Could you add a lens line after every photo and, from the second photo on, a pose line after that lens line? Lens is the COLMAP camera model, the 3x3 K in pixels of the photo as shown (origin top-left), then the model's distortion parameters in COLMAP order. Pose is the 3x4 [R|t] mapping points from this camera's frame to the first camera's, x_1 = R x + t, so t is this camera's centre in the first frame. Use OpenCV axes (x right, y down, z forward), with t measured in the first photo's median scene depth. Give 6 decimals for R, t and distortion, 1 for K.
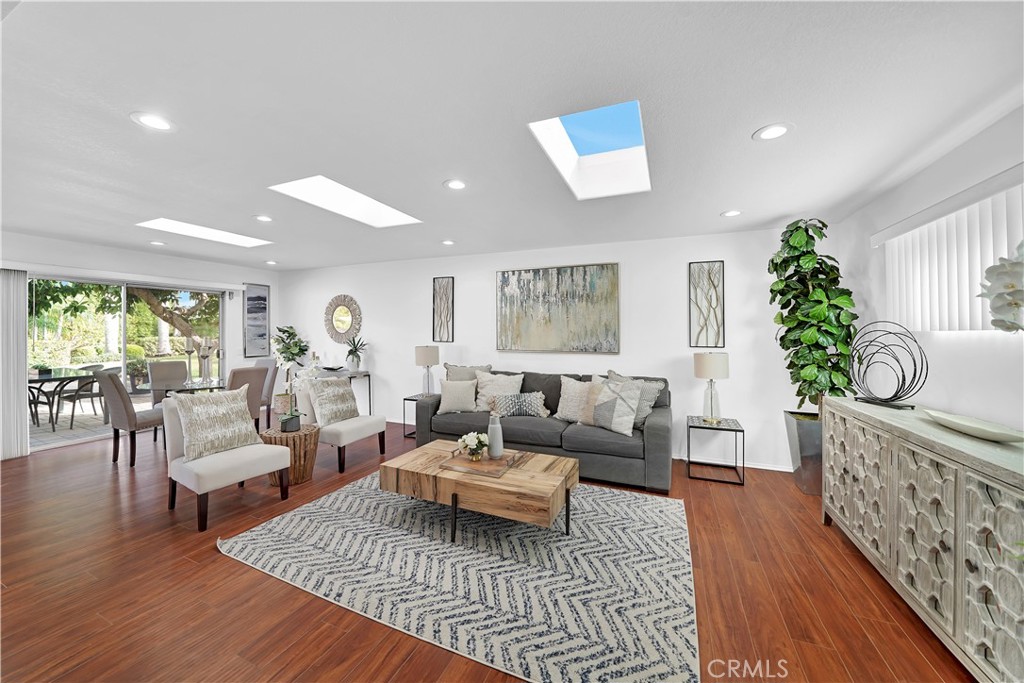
lens RADIAL K [[369.3, 0, 512.5], [0, 369.3, 331.8], [0, 0, 1]] dist [-0.025053, 0.002466]
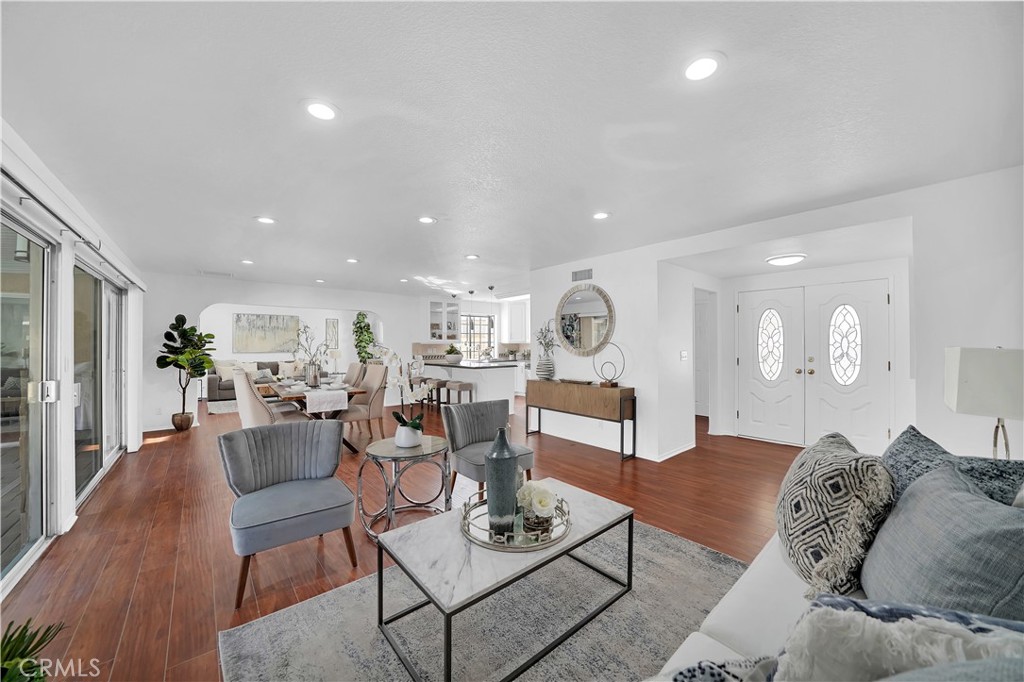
lens RADIAL K [[369.3, 0, 511.5], [0, 369.3, 338.8], [0, 0, 1]] dist [-0.025053, 0.002466]
pose [[0.447314, 0.011279, 0.894306, -1.253514], [-0.001140, 0.999927, -0.012041, -0.003329], [-0.894376, 0.004366, 0.447294, -1.365965]]
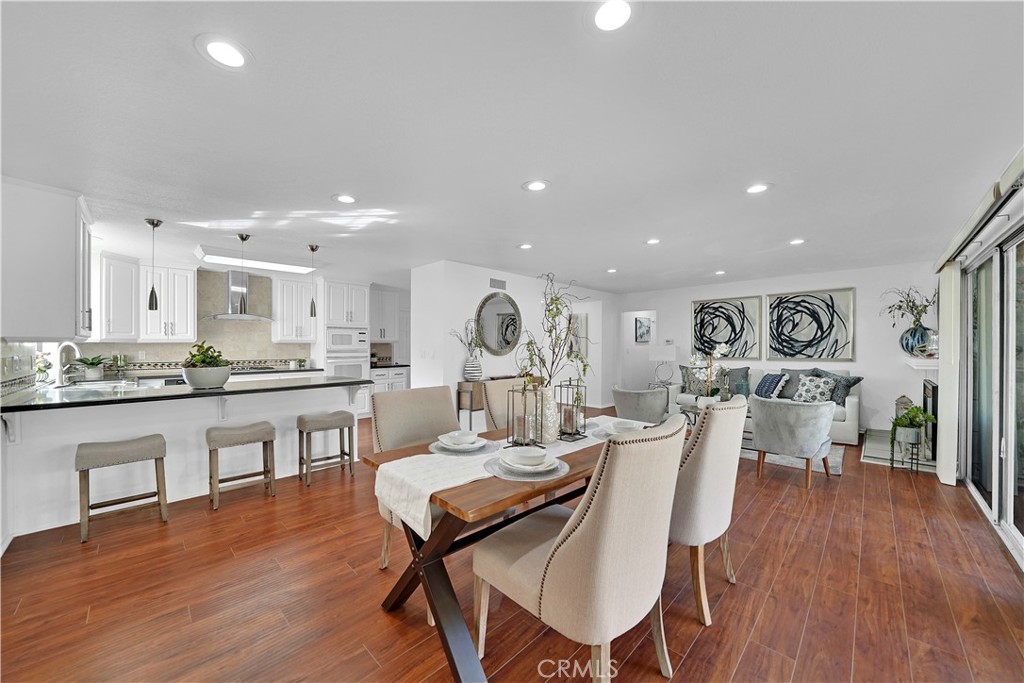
lens RADIAL K [[369.3, 0, 493.5], [0, 369.3, 355.3], [0, 0, 1]] dist [-0.025053, 0.002466]
pose [[-0.918432, -0.012251, 0.395390, -0.646575], [-0.003874, 0.999751, 0.021977, 0.008364], [-0.395561, 0.018653, -0.918250, 0.142322]]
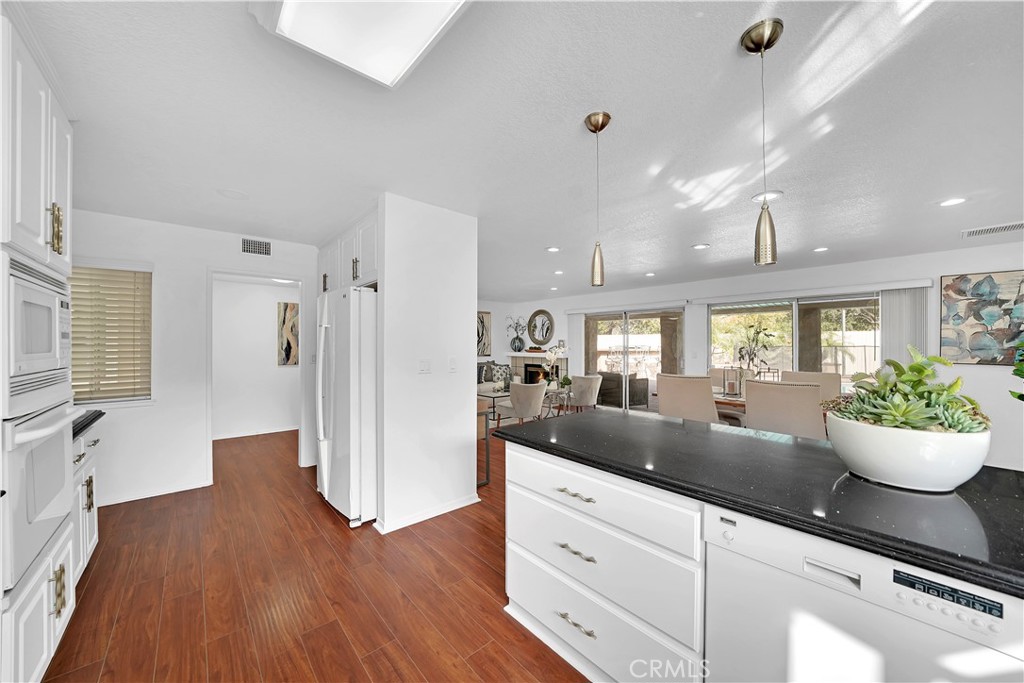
lens RADIAL K [[369.3, 0, 508.4], [0, 369.3, 347.4], [0, 0, 1]] dist [-0.025053, 0.002466]
pose [[-0.440971, 0.003937, -0.897513, 0.572468], [0.002640, 0.999992, 0.003089, -0.003245], [0.897517, -0.001007, -0.440978, -0.469205]]
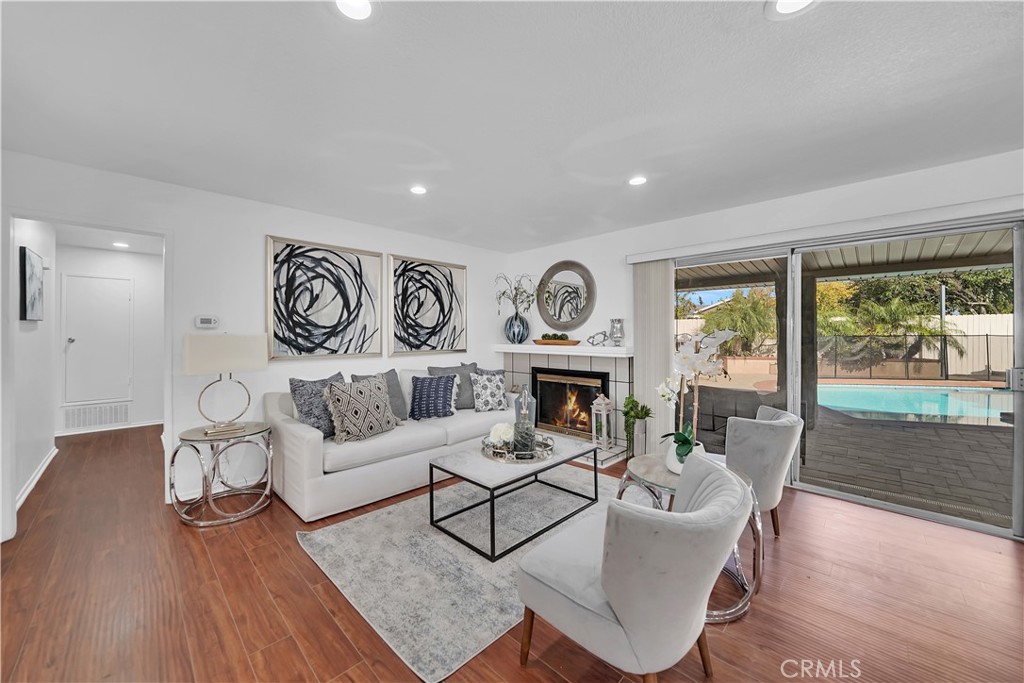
lens RADIAL K [[381.1, 0, 492.1], [0, 381.1, 334.7], [0, 0, 1]] dist [-0.024533, 0.001098]
pose [[-0.390121, -0.005000, -0.920750, -0.283701], [0.003612, 0.999969, -0.006961, 0.009063], [0.920757, -0.006041, -0.390091, -0.987957]]
